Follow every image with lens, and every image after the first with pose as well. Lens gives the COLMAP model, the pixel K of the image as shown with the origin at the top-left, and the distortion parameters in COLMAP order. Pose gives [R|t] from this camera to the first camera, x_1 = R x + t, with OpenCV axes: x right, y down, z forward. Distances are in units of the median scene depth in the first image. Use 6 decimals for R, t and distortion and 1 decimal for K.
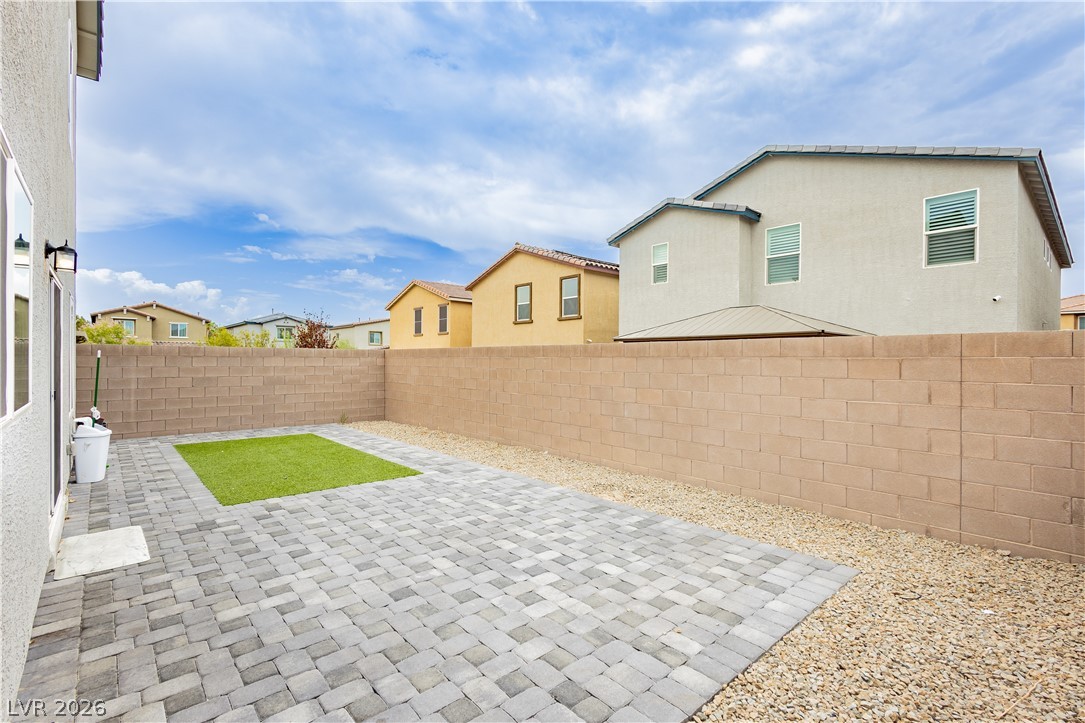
lens RADIAL K [[497.4, 0, 542.8], [0, 497.4, 362.0], [0, 0, 1]] dist [0.004701, 0.000245]
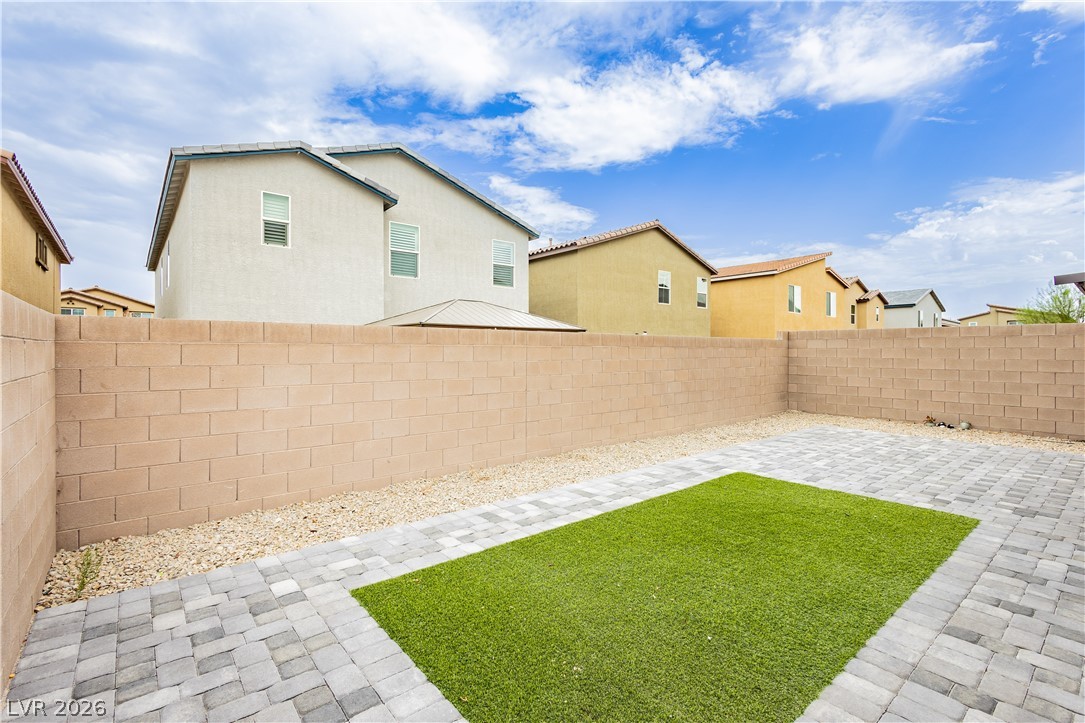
lens RADIAL K [[497.4, 0, 547.3], [0, 497.4, 355.0], [0, 0, 1]] dist [0.004701, 0.000245]
pose [[0.024658, -0.013239, 0.999608, -0.853645], [0.004646, 0.999903, 0.013128, -0.004787], [-0.999685, 0.004321, 0.024717, 0.973850]]
